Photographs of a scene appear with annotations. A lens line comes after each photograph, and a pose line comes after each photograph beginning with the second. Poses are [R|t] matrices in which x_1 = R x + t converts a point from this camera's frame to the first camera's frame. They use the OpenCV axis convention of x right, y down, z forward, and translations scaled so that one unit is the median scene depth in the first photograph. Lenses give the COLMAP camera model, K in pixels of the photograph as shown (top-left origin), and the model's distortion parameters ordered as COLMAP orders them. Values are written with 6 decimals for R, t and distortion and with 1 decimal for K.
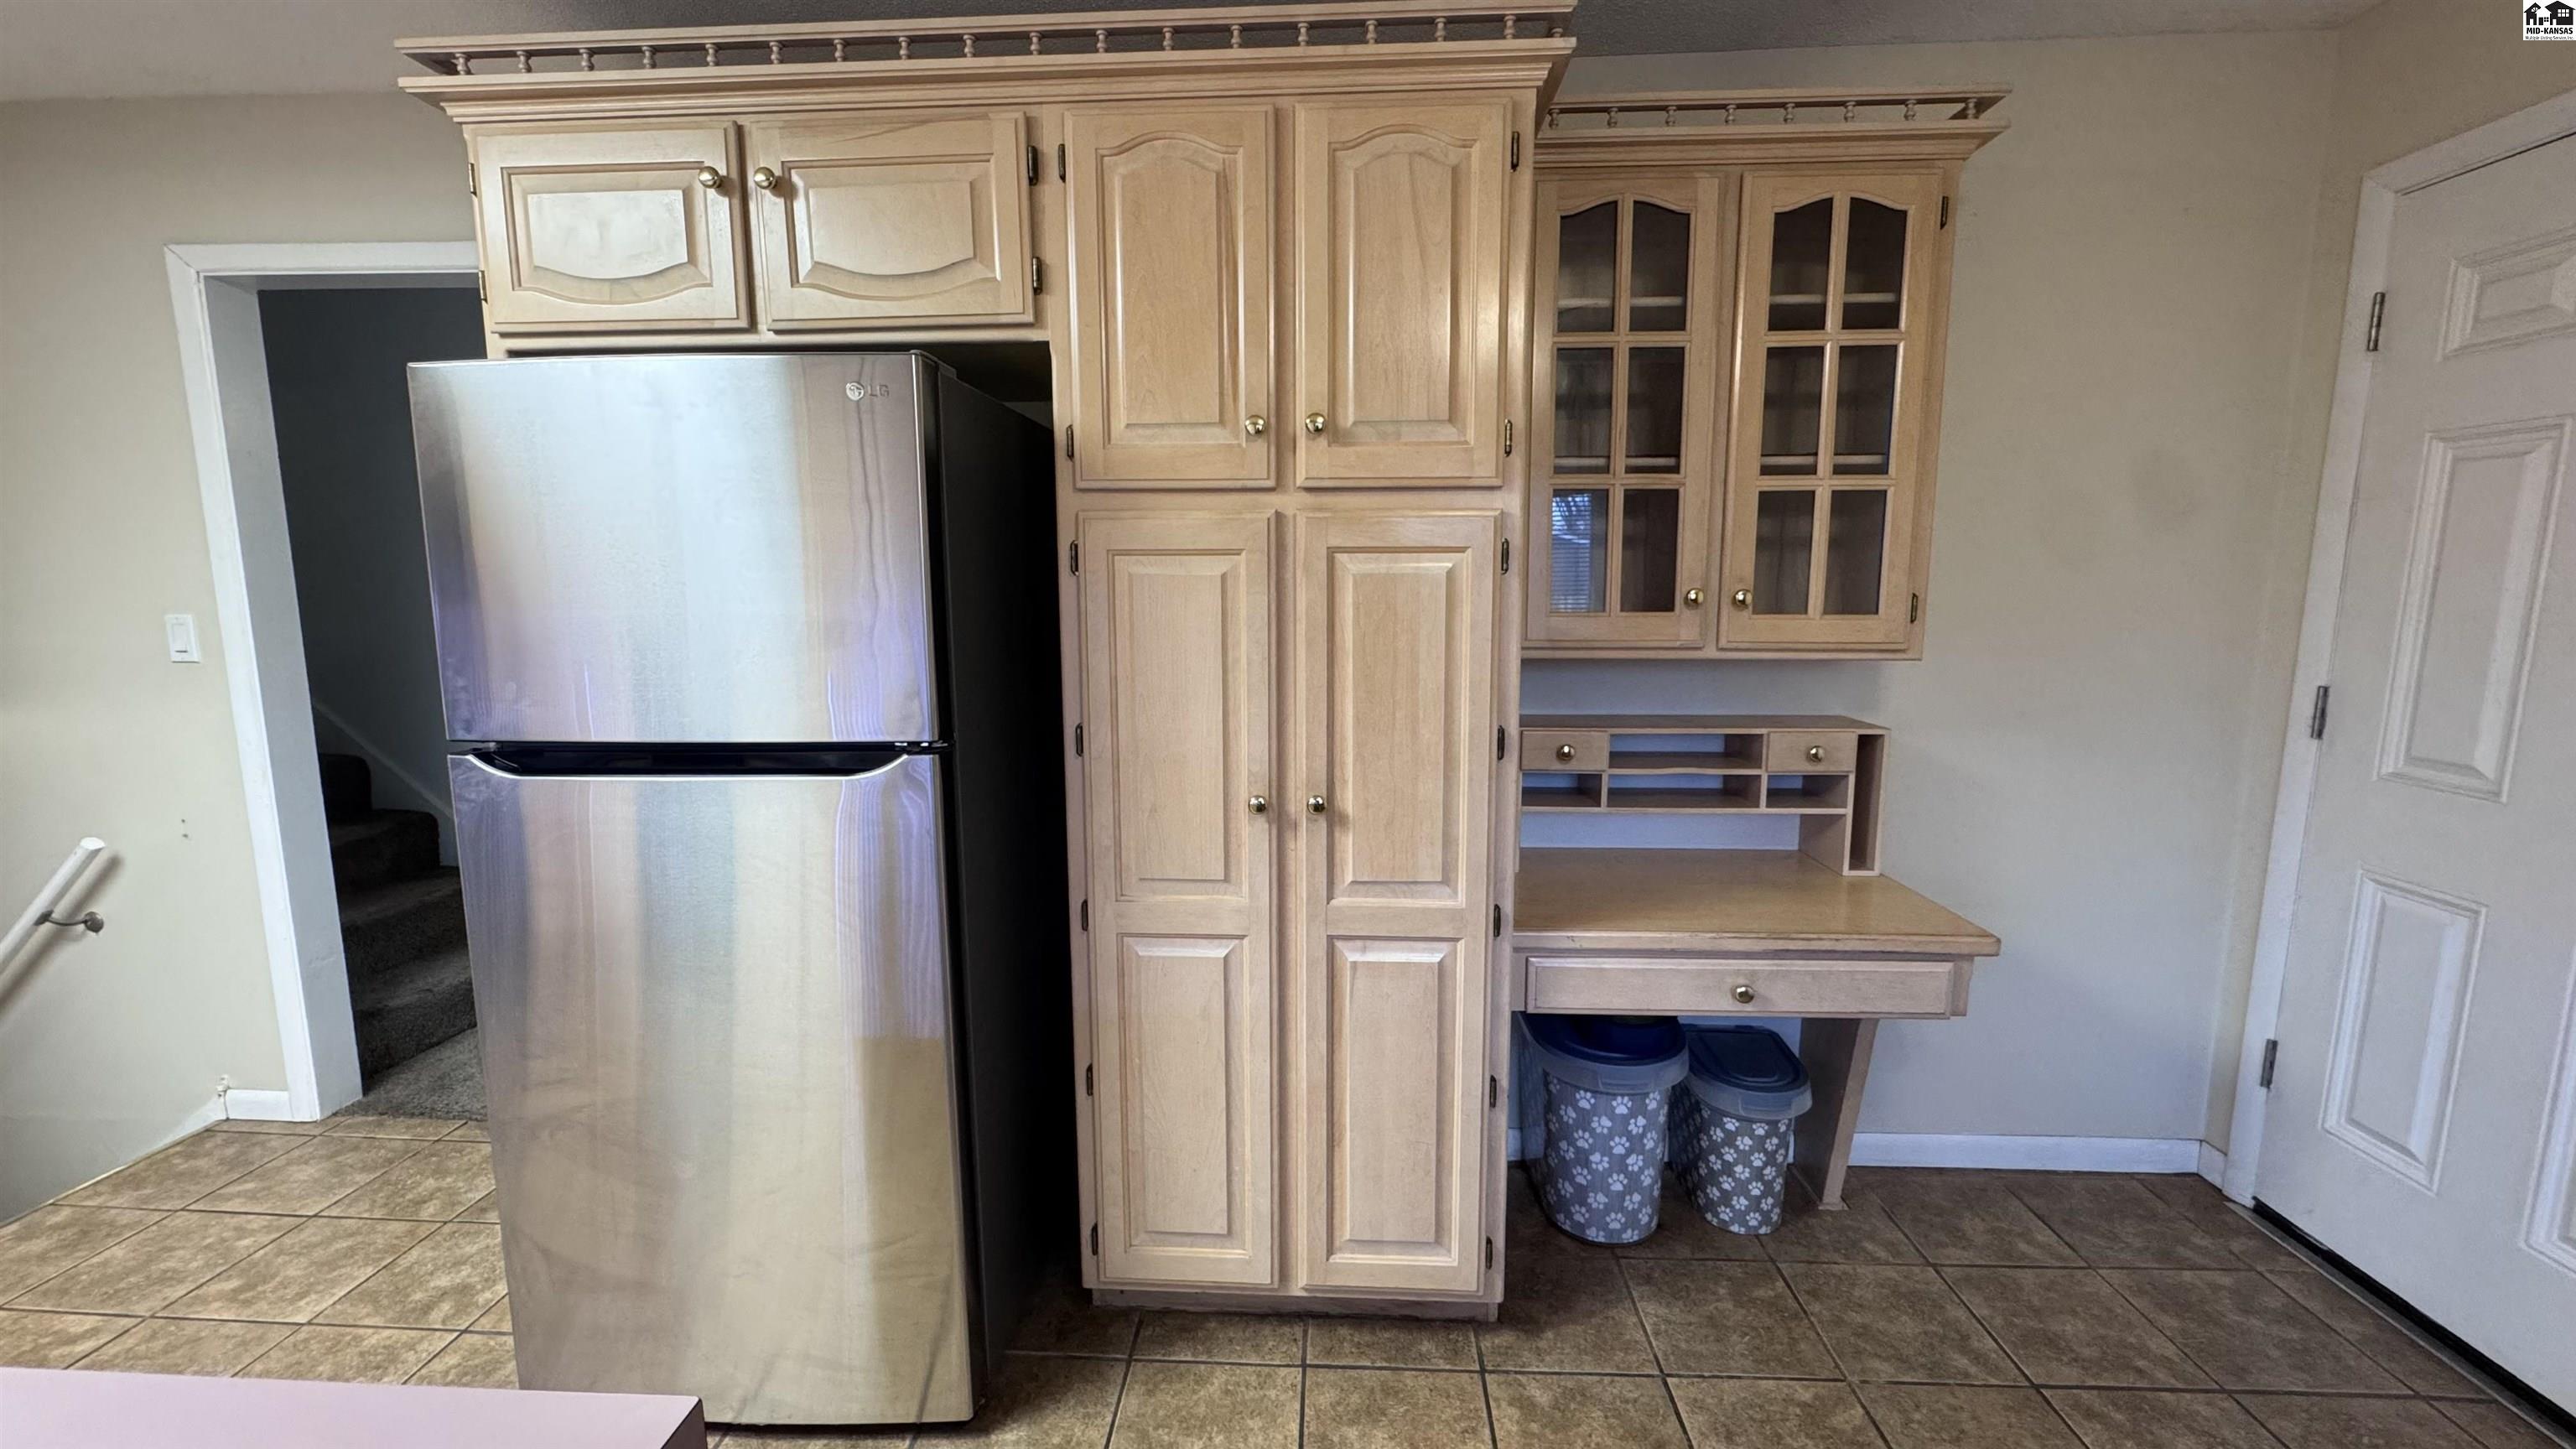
lens RADIAL K [[1045.4, 0, 1286.8], [0, 1045.4, 714.9], [0, 0, 1]] dist [0.002198, 0.000119]
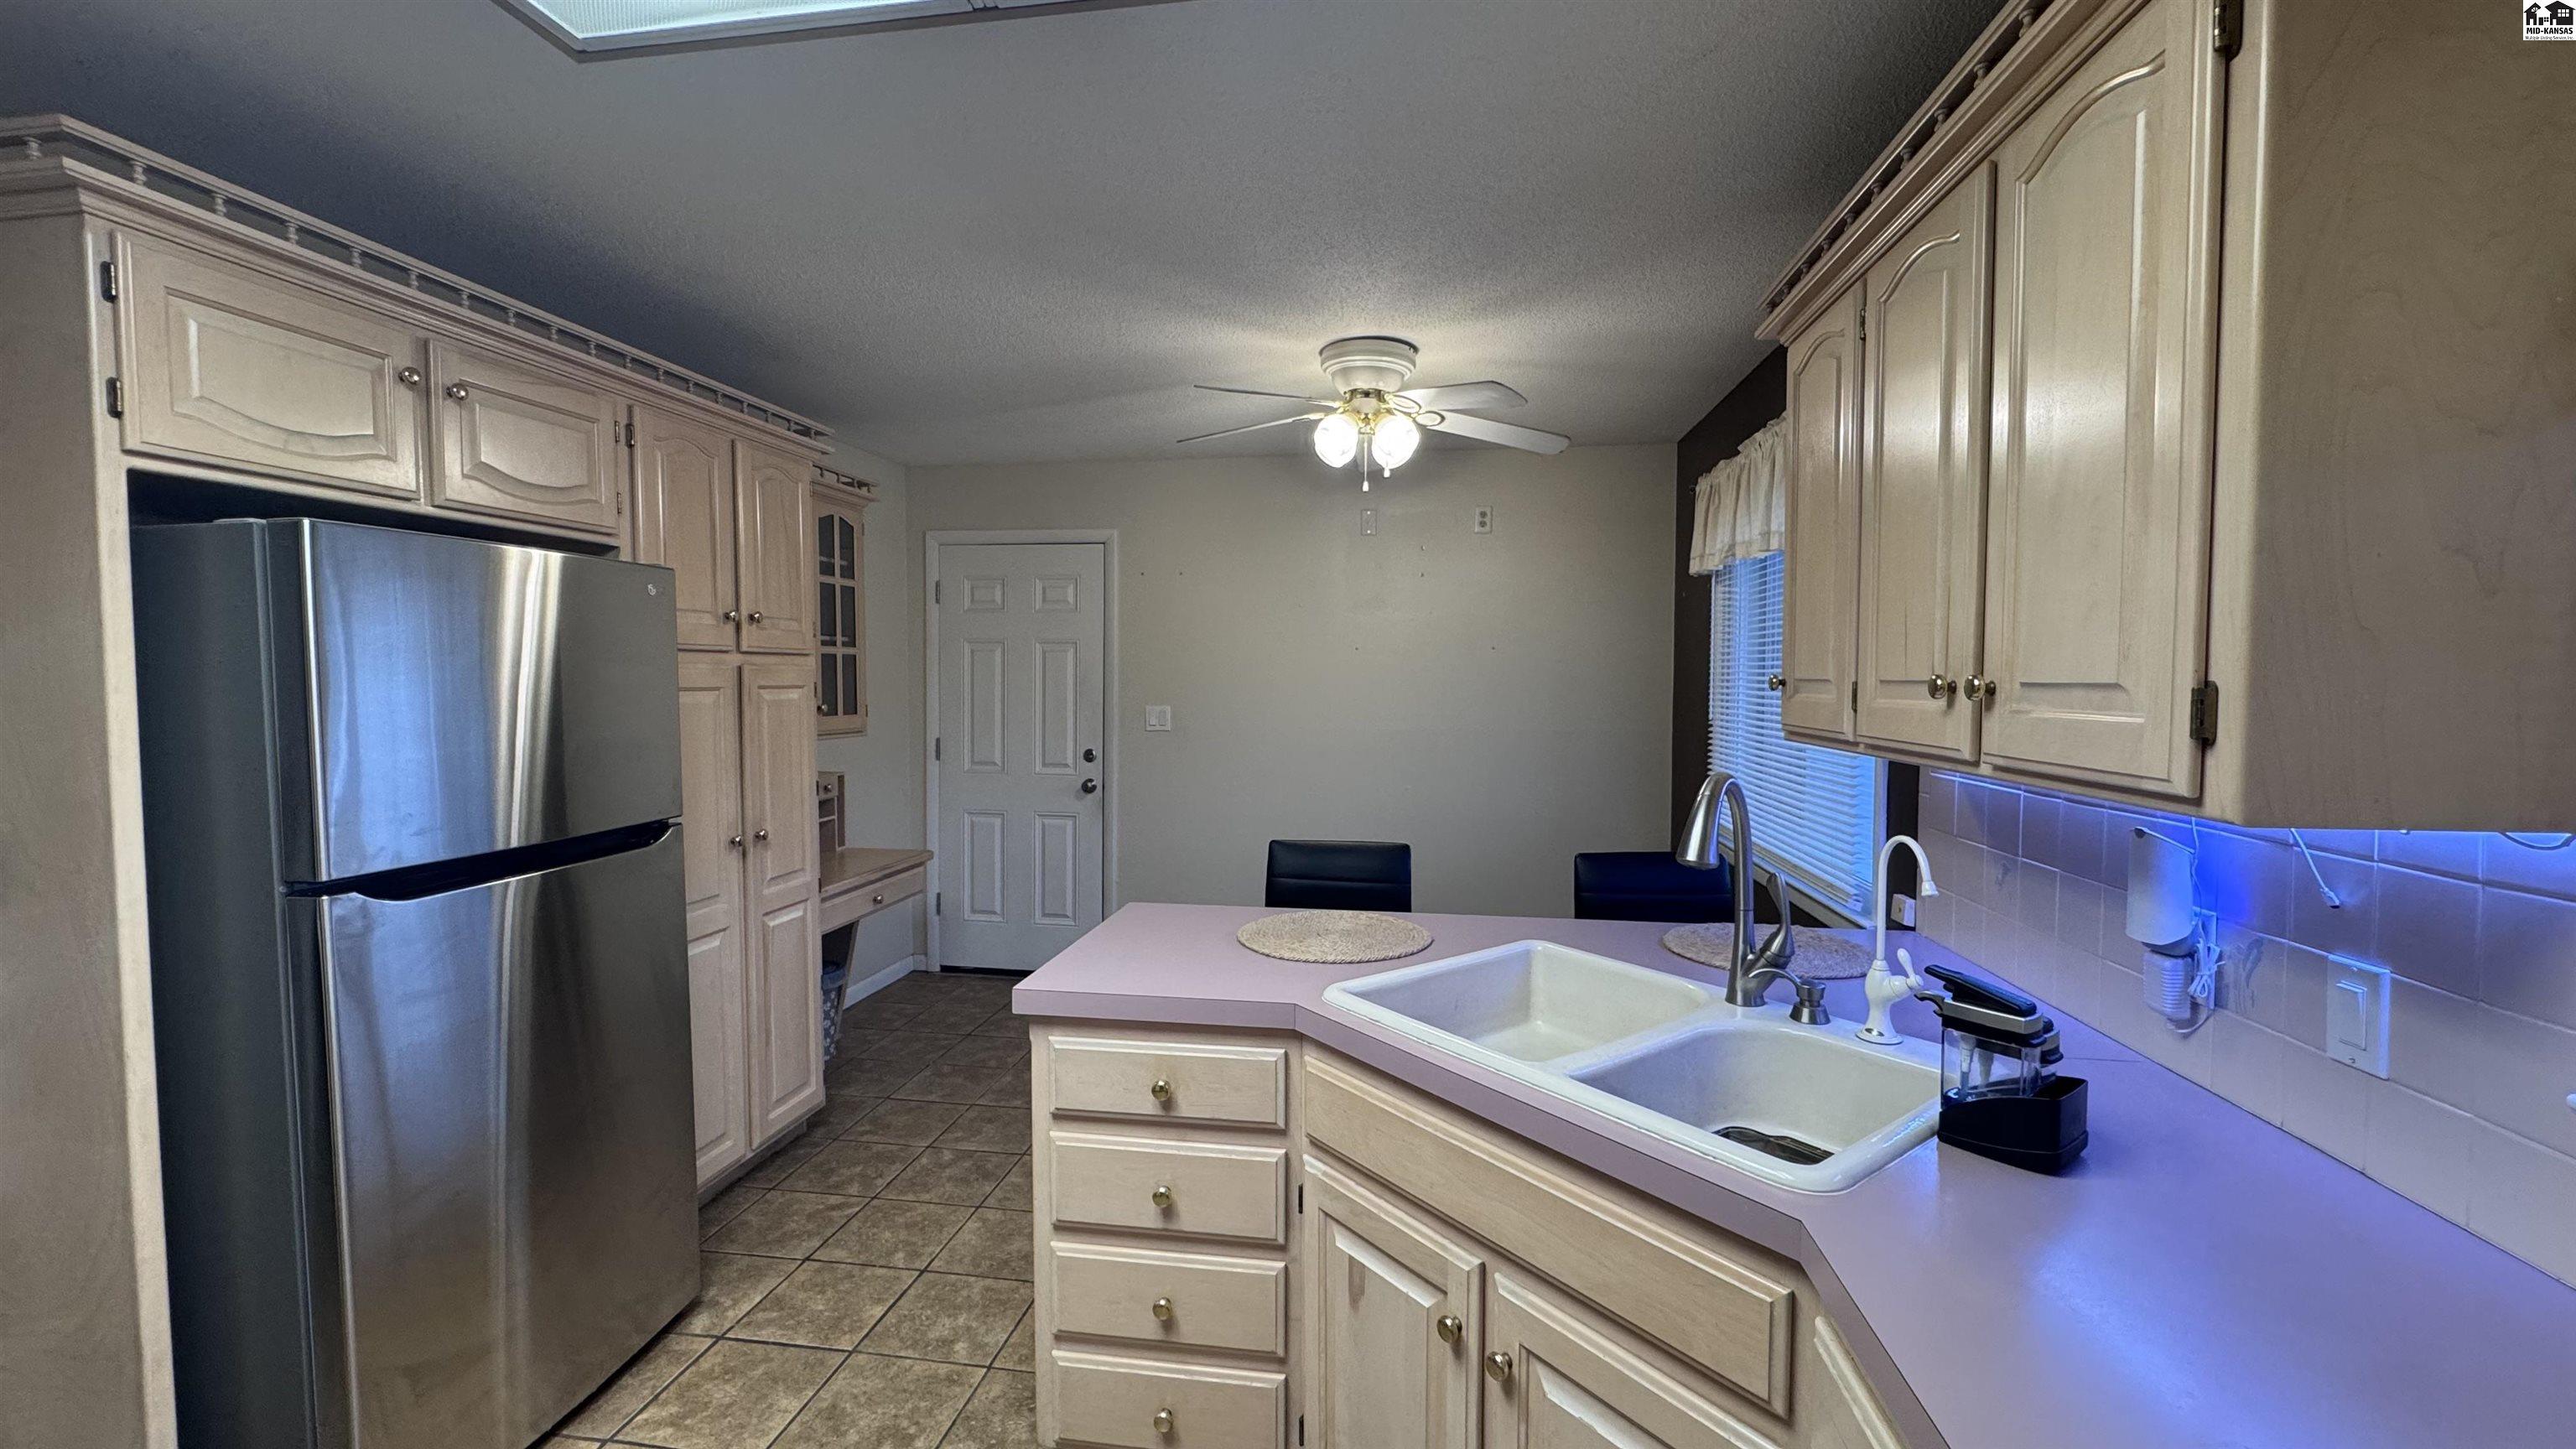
lens RADIAL K [[1036.8, 0, 1288.0], [0, 1036.8, 724.5], [0, 0, 1]] dist [-0.000864, -0.000060]
pose [[0.093046, -0.044001, 0.994689, -1.451926], [0.133293, 0.990581, 0.031350, -0.028772], [-0.986699, 0.129668, 0.098035, -0.031510]]
